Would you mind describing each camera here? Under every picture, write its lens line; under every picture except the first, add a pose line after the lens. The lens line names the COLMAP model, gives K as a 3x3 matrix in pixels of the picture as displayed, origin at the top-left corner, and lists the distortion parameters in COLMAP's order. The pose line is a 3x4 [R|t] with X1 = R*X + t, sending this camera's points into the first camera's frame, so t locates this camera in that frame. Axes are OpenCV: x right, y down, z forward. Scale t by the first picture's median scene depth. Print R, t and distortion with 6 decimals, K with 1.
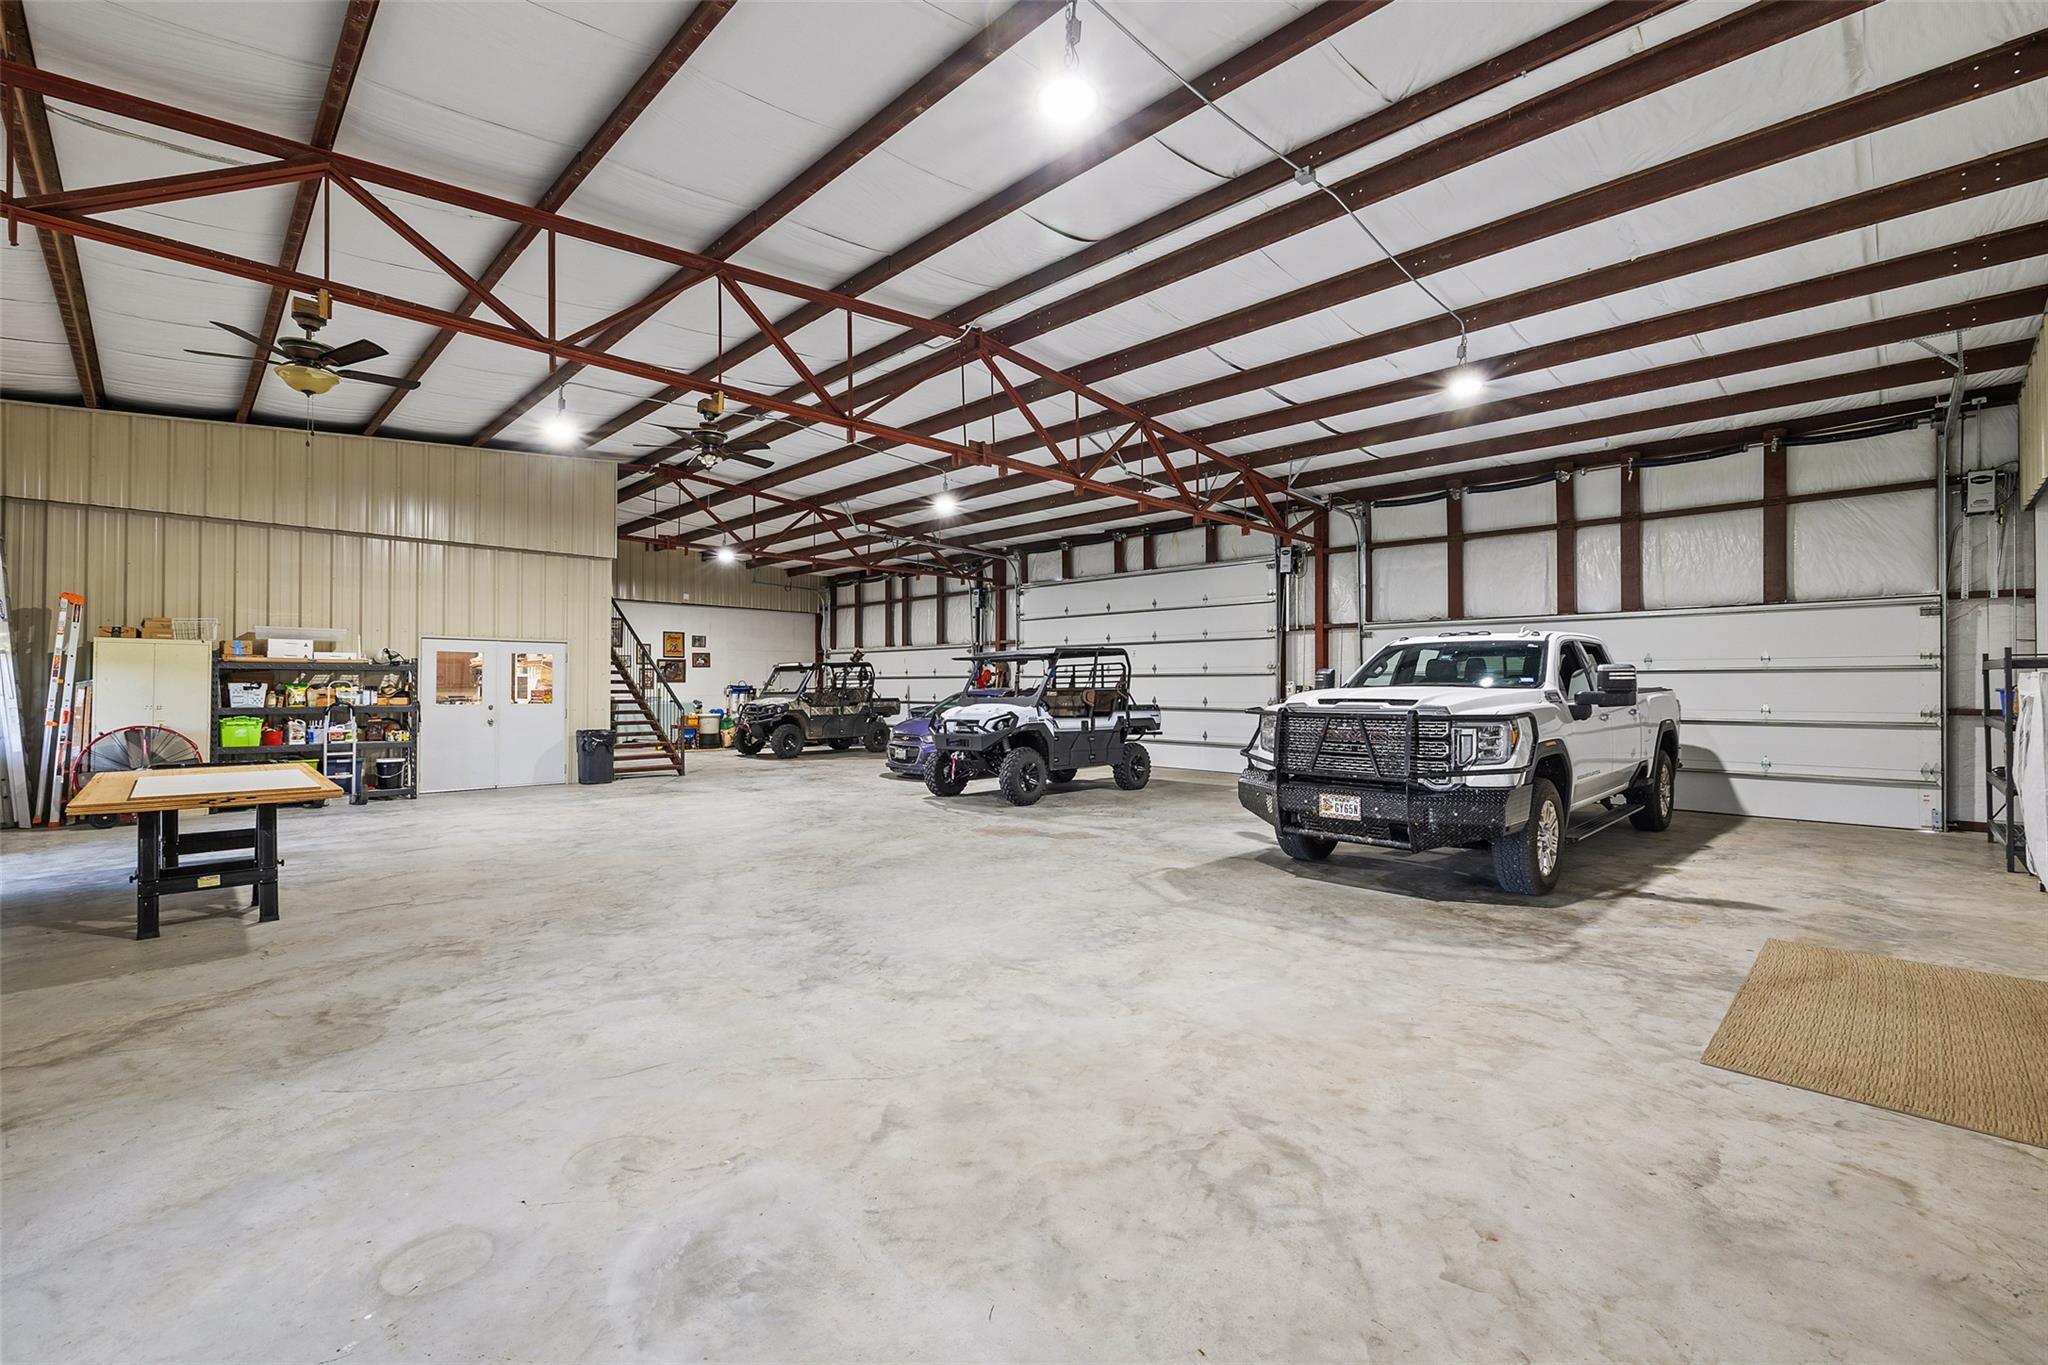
lens RADIAL K [[862.8, 0, 1024.0], [0, 862.8, 682.5], [0, 0, 1]] dist [0.000291, -0.000082]
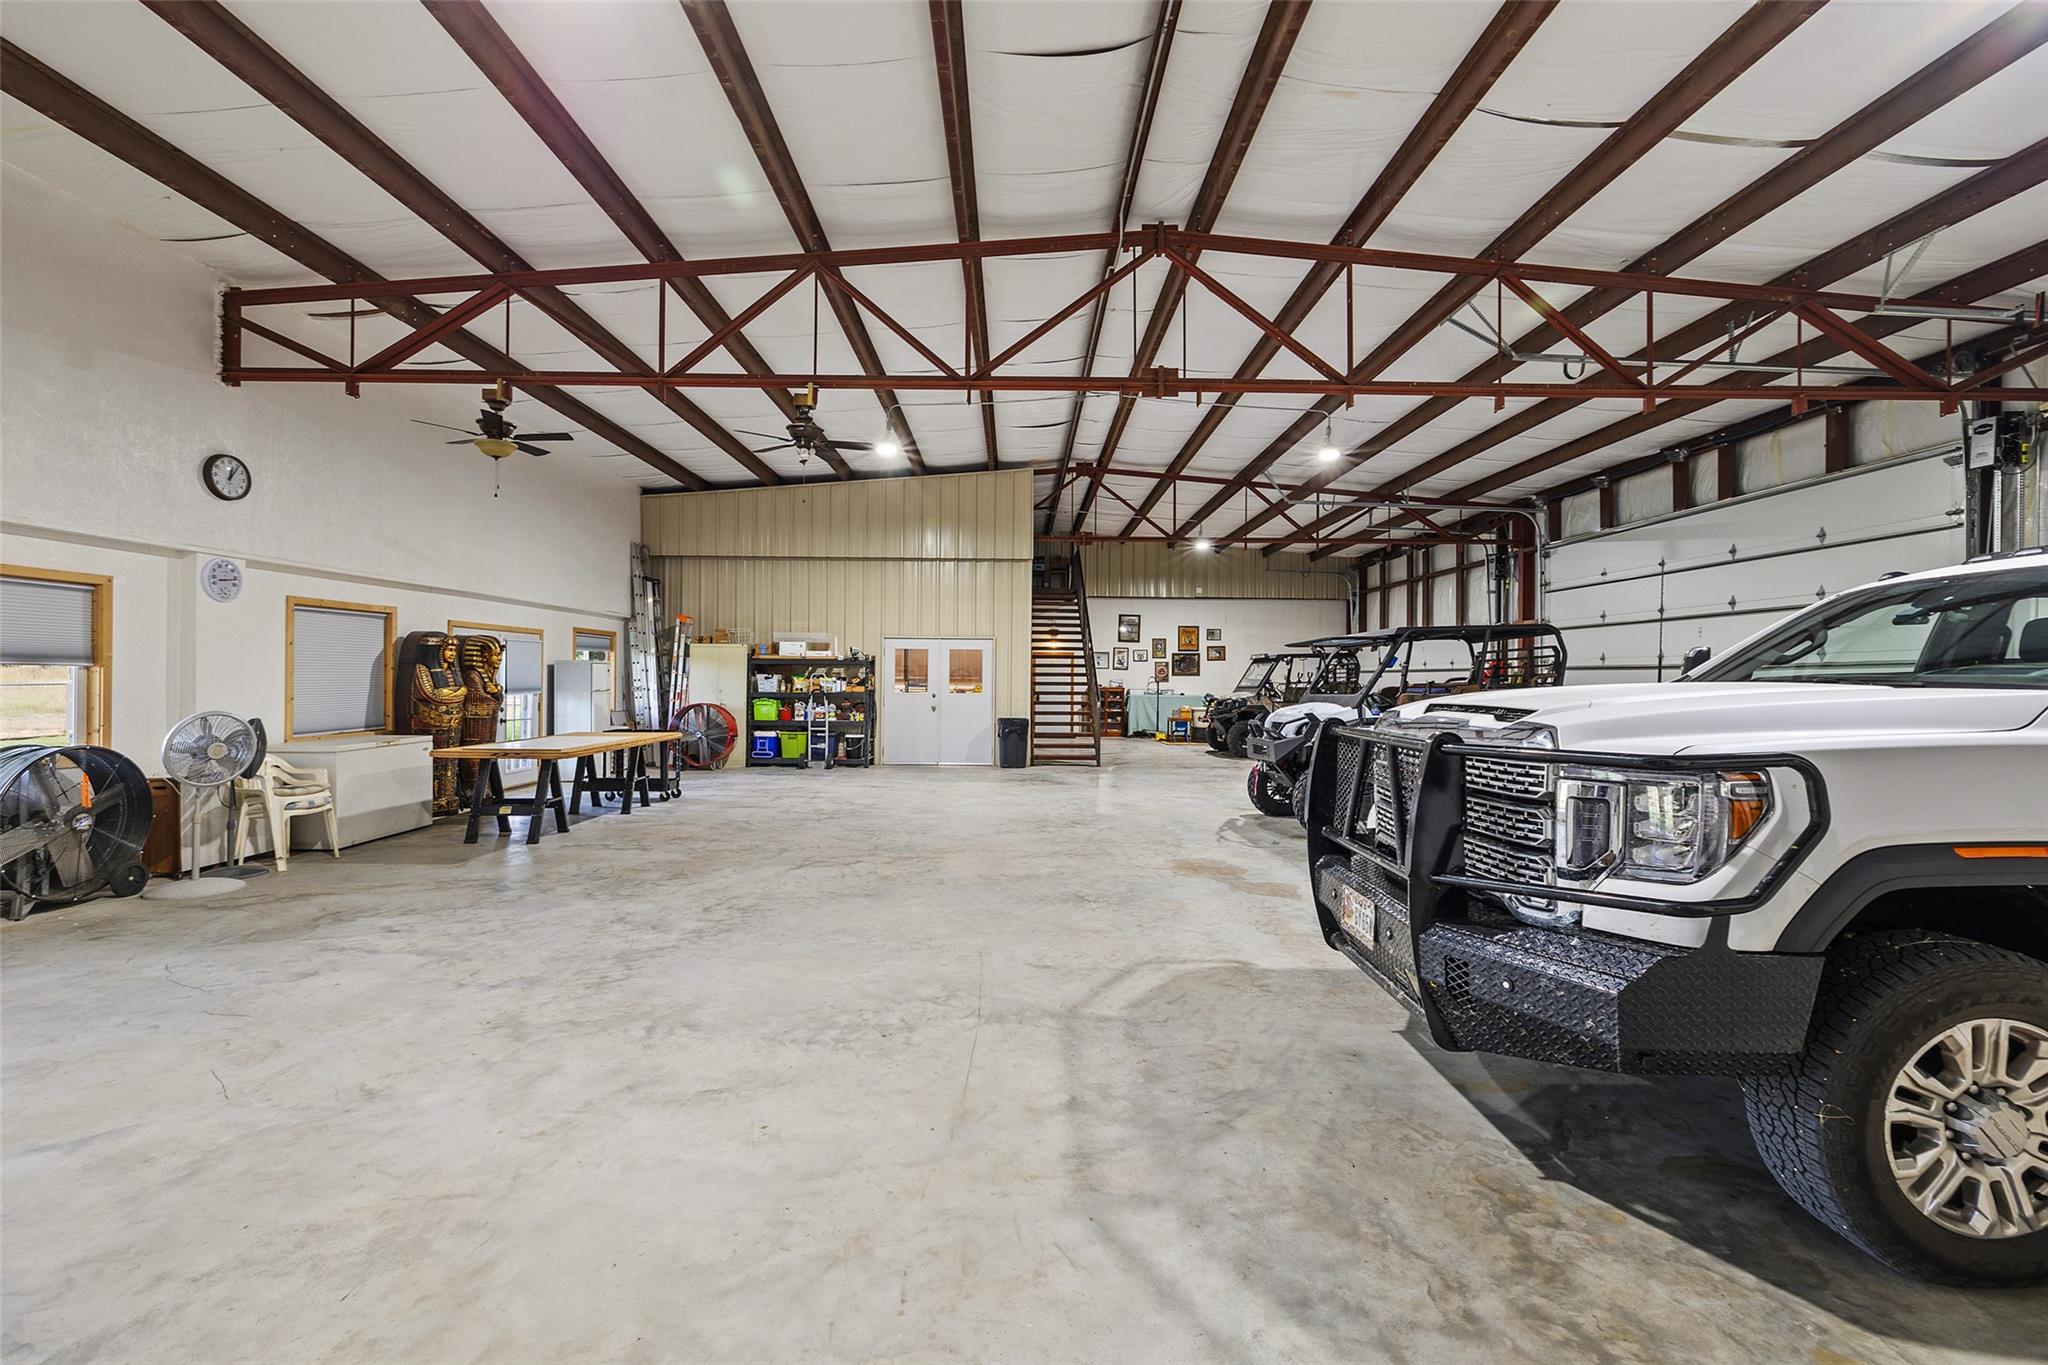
lens RADIAL K [[862.0, 0, 1023.5], [0, 862.0, 655.7], [0, 0, 1]] dist [0.001232, -0.000274]
pose [[0.714861, -0.014774, -0.699111, 0.345689], [-0.003073, 0.999701, -0.024268, 0.003230], [0.699260, 0.019497, 0.714601, 0.293945]]
